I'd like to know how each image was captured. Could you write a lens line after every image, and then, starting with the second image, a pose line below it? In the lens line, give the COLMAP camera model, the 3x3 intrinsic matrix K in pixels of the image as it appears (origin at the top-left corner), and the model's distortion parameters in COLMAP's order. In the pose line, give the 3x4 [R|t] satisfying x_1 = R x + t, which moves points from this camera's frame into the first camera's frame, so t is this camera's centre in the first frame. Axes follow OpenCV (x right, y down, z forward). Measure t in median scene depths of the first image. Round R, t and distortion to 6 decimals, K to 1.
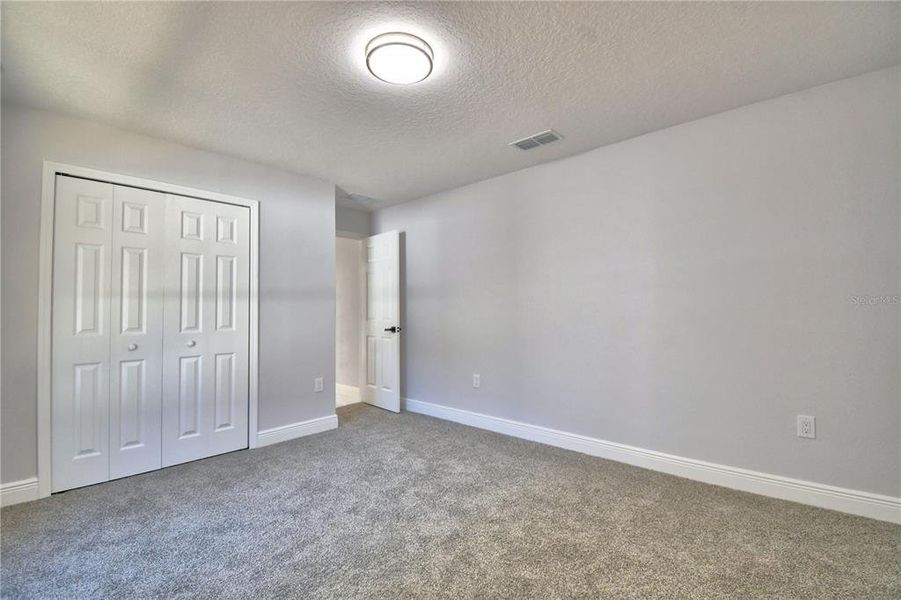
lens RADIAL K [[397.3, 0, 450.0], [0, 397.3, 298.6], [0, 0, 1]] dist [-0.017013, -0.002695]
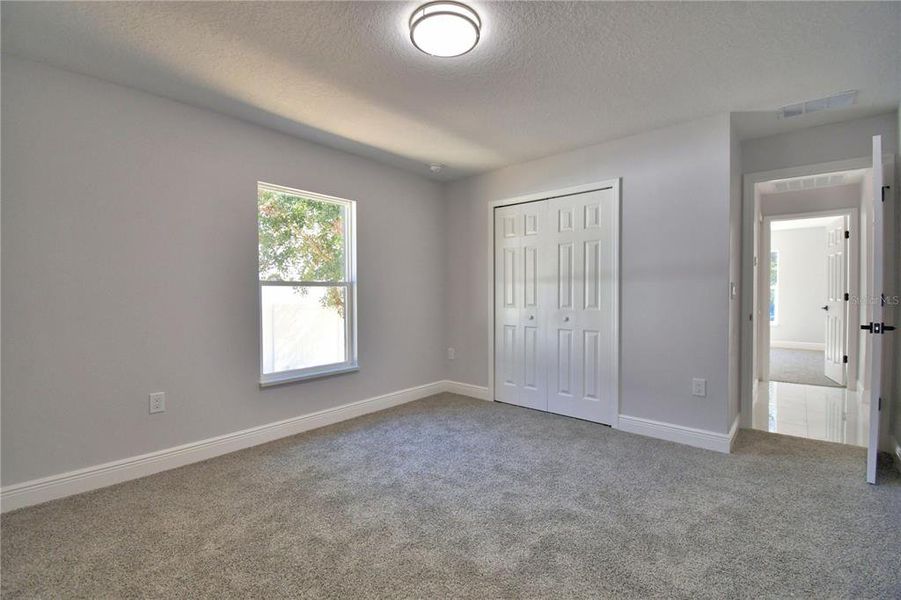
lens RADIAL K [[397.3, 0, 450.9], [0, 397.3, 300.6], [0, 0, 1]] dist [-0.017013, -0.002695]
pose [[0.009647, 0.027749, -0.999568, 0.540690], [0.033757, 0.999036, 0.028060, 0.012638], [0.999384, -0.034013, 0.008701, 0.637107]]
